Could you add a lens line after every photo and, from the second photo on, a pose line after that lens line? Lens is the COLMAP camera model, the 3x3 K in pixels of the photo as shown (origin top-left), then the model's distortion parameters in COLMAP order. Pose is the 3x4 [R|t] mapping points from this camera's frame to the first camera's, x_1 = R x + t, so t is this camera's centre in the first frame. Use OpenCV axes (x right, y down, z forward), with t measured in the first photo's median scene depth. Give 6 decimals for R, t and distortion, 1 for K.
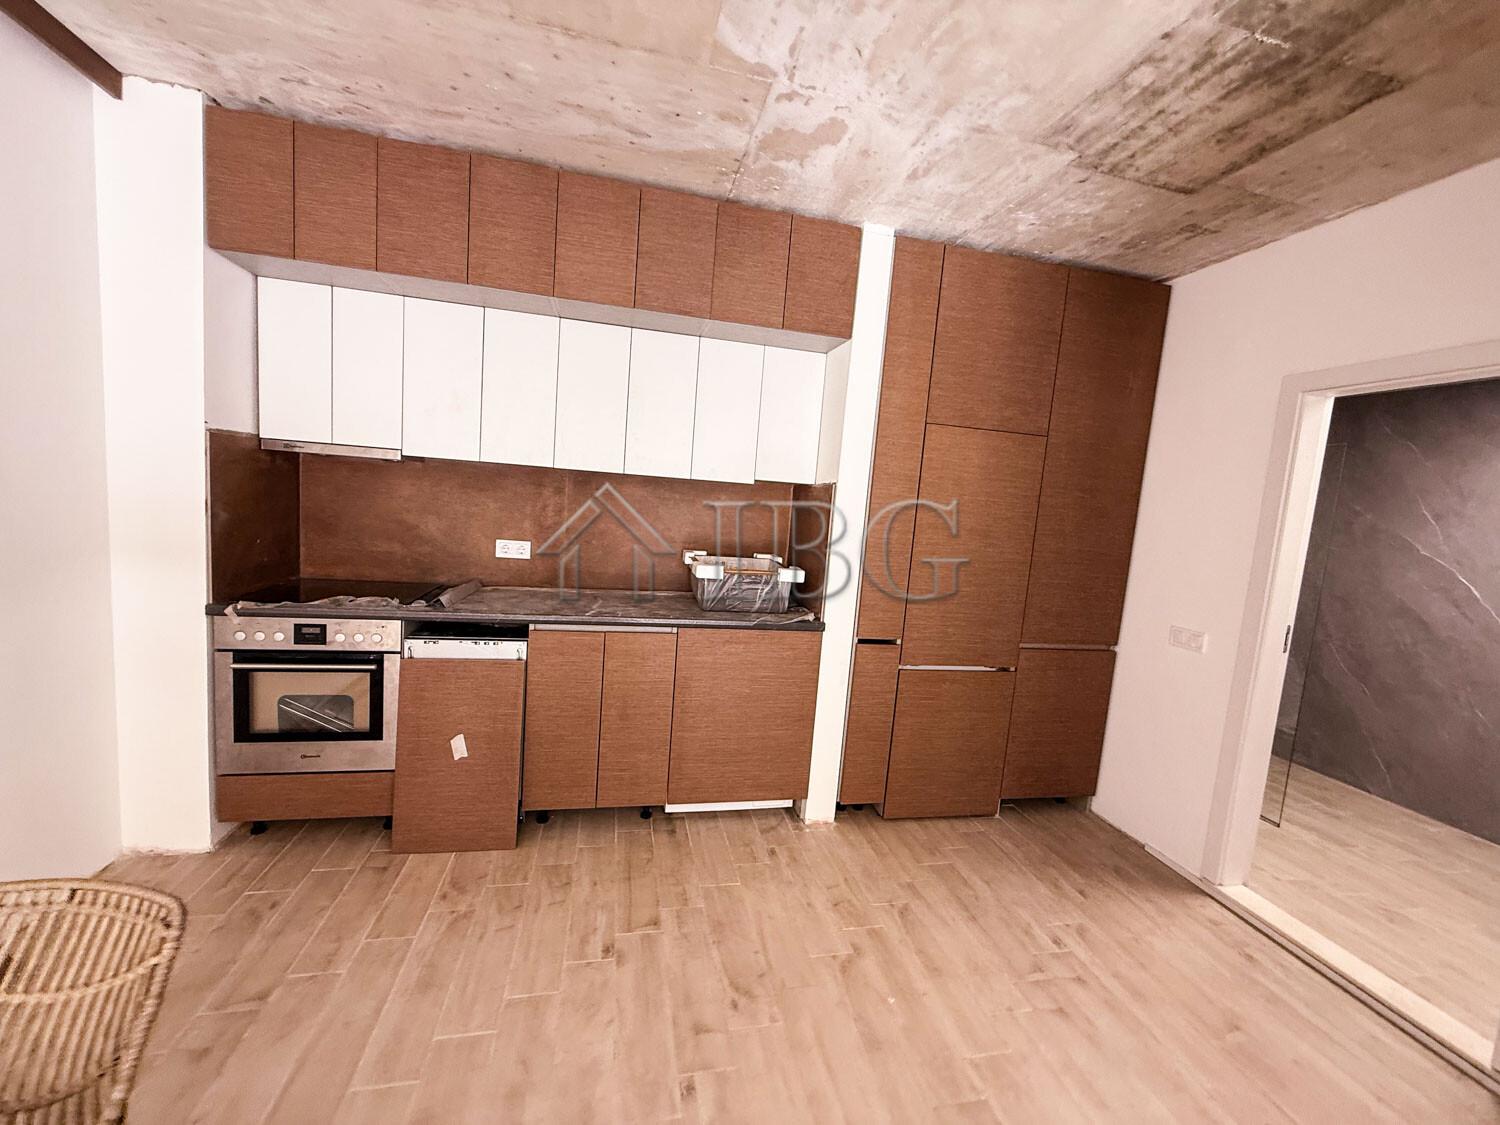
lens RADIAL K [[597.1, 0, 746.5], [0, 597.1, 563.3], [0, 0, 1]] dist [0.000121, -0.000028]
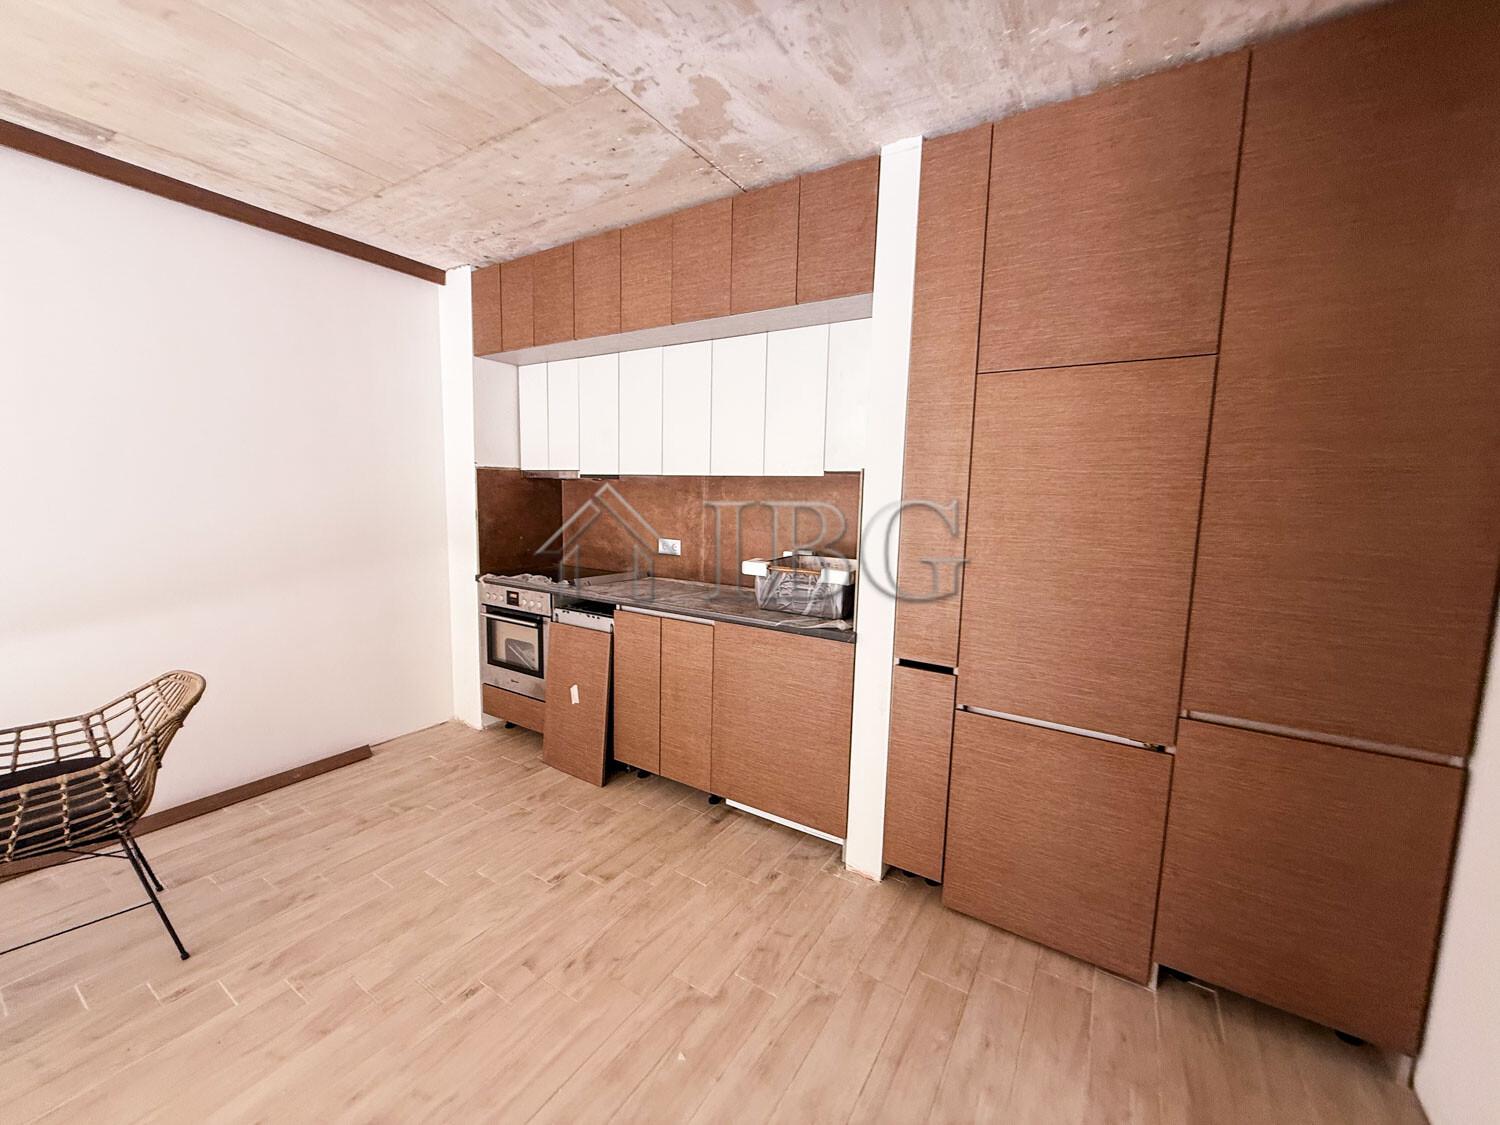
lens RADIAL K [[599.5, 0, 747.4], [0, 599.5, 563.9], [0, 0, 1]] dist [0.002303, 0.000367]
pose [[0.709047, 0.026236, -0.704673, 0.678887], [-0.046696, 0.998861, -0.009796, 0.018550], [0.703613, 0.039851, 0.709465, 0.317309]]
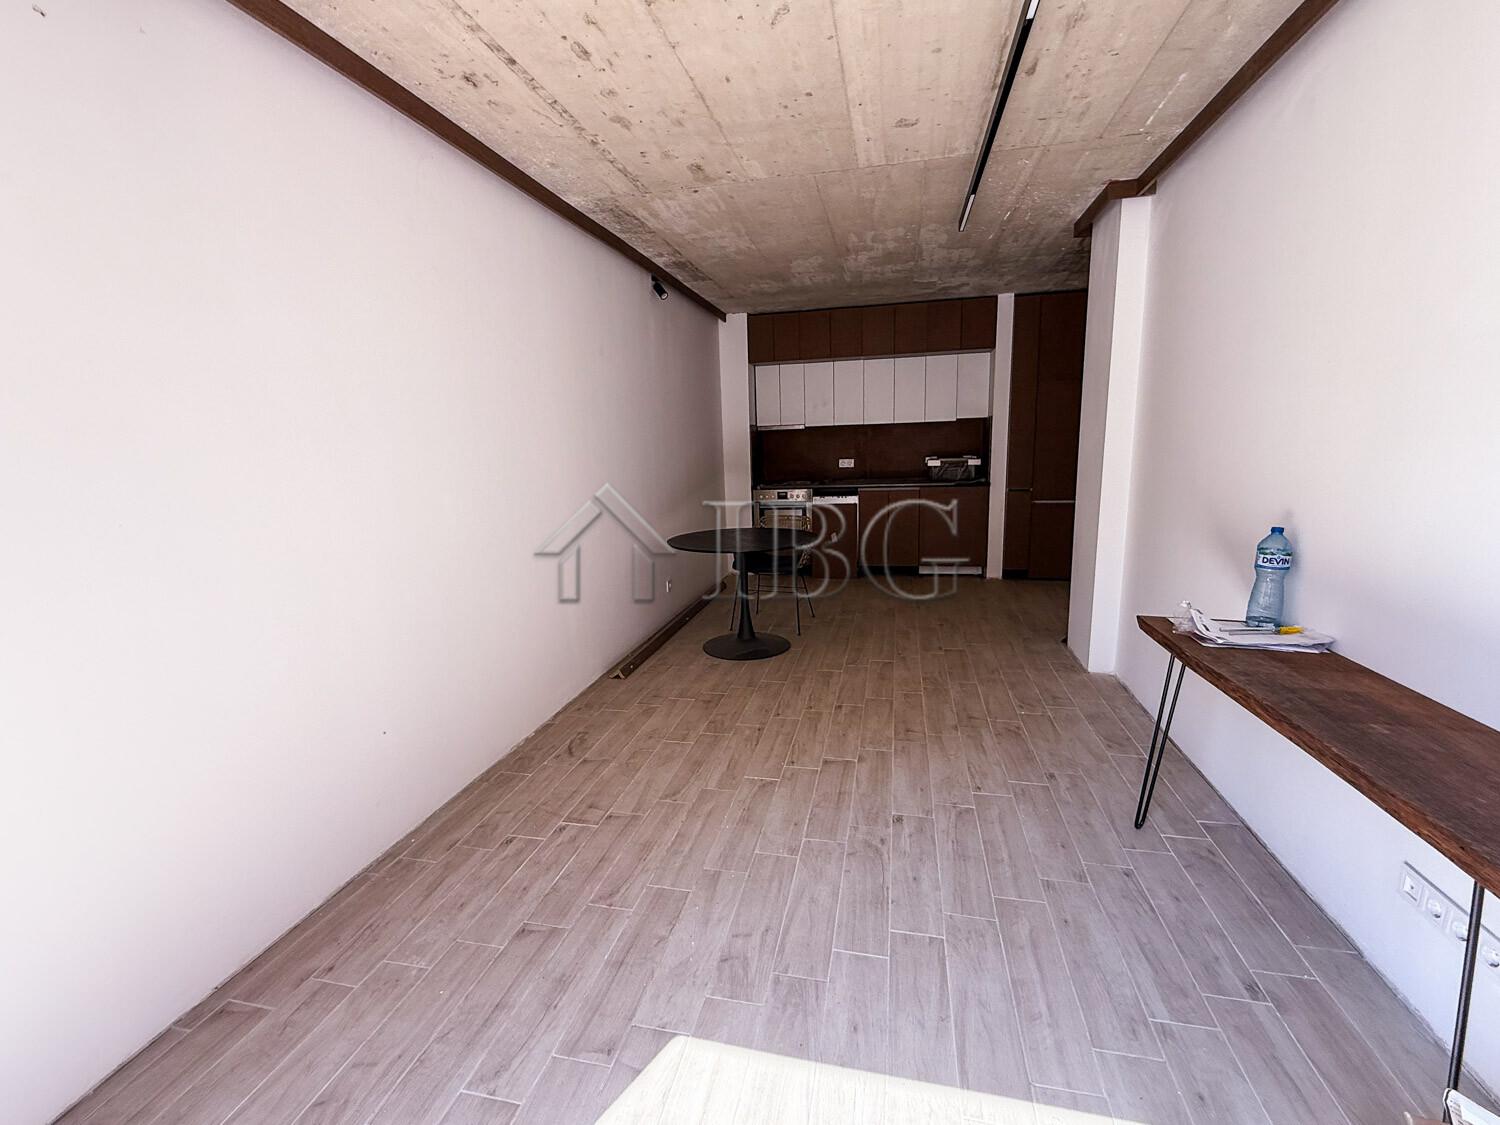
lens RADIAL K [[601.5, 0, 750.7], [0, 601.5, 561.8], [0, 0, 1]] dist [0.000826, 0.000142]
pose [[0.905918, -0.025551, -0.422682, 0.283811], [0.060356, 0.995778, 0.069164, 0.202635], [0.419130, -0.088168, 0.903635, -1.489853]]
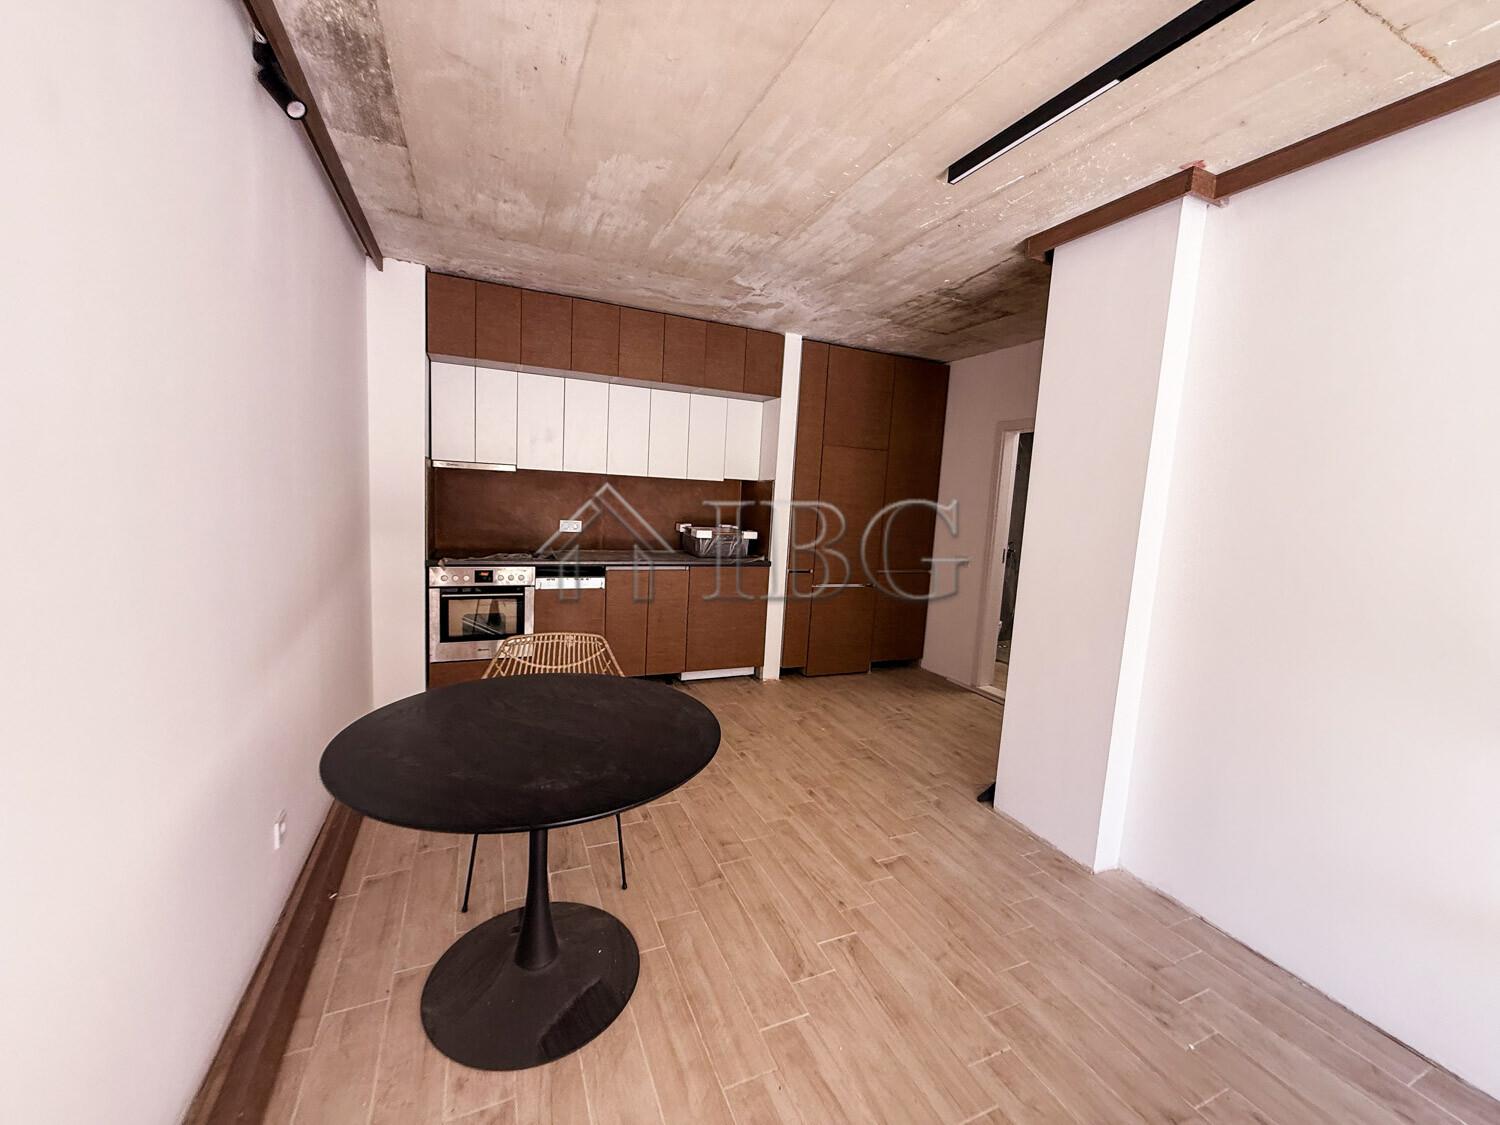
lens RADIAL K [[597.1, 0, 746.5], [0, 597.1, 563.3], [0, 0, 1]] dist [0.000121, -0.000028]
pose [[0.980115, -0.046330, 0.192945, -0.298045], [0.042400, 0.998801, 0.024451, 0.065868], [-0.193846, -0.015784, 0.980905, -0.744587]]
